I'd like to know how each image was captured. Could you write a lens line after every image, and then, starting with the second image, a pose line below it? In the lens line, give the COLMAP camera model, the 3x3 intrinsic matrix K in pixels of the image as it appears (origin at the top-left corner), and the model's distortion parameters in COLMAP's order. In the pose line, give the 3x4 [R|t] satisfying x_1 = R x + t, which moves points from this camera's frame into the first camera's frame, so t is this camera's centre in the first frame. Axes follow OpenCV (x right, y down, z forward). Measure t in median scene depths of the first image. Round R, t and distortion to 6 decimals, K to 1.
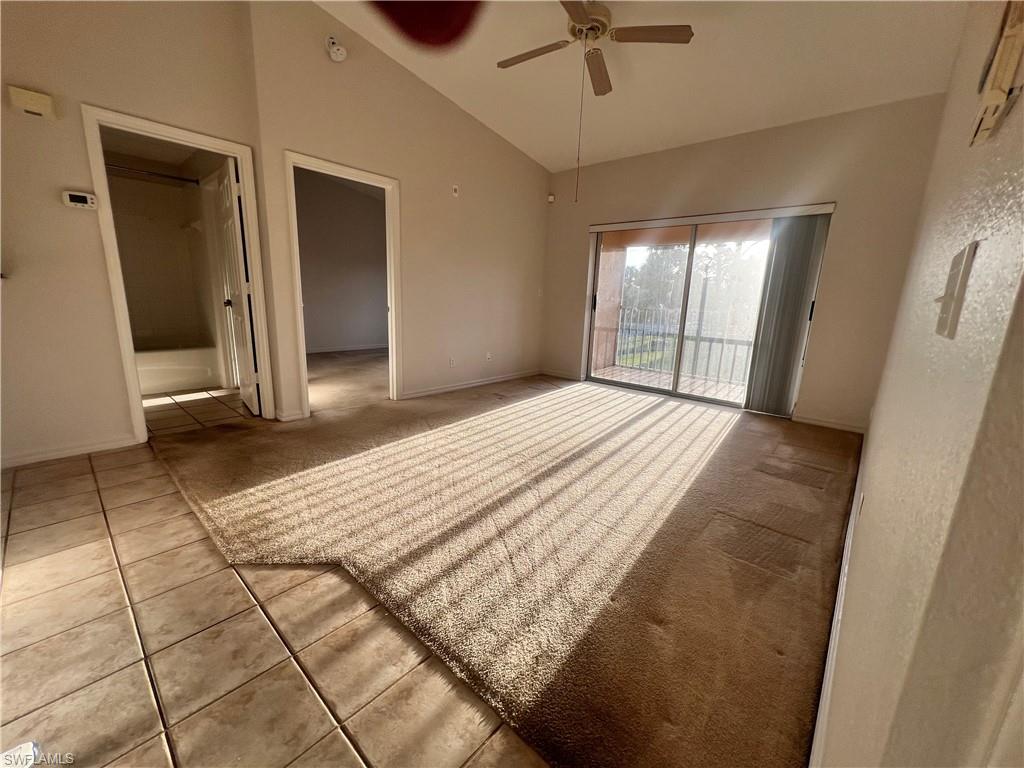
lens RADIAL K [[410.2, 0, 512.0], [0, 410.2, 384.0], [0, 0, 1]] dist [-0.001152, -0.000331]
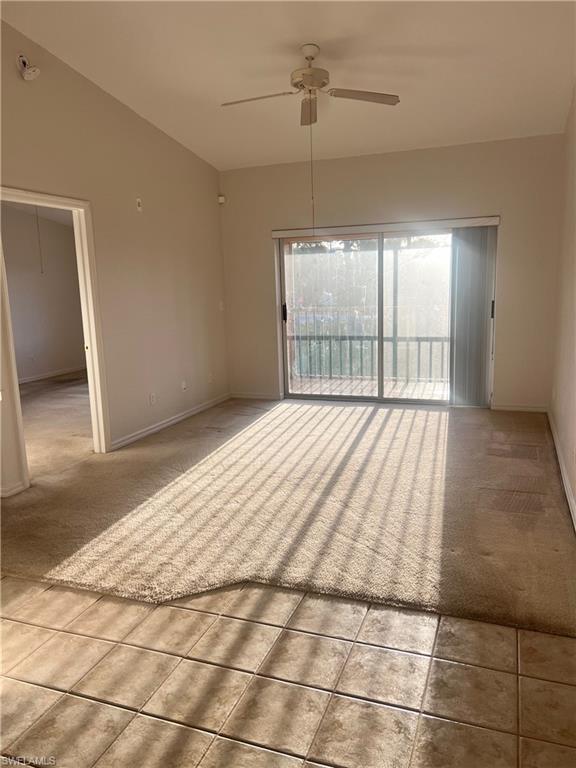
lens RADIAL K [[579.1, 0, 288.0], [0, 579.1, 384.0], [0, 0, 1]] dist [0.004711, 0.000508]
pose [[0.931982, -0.127073, 0.339501, -0.342725], [0.137810, 0.990430, -0.007599, -0.042083], [-0.335286, 0.053869, 0.940575, -0.278481]]
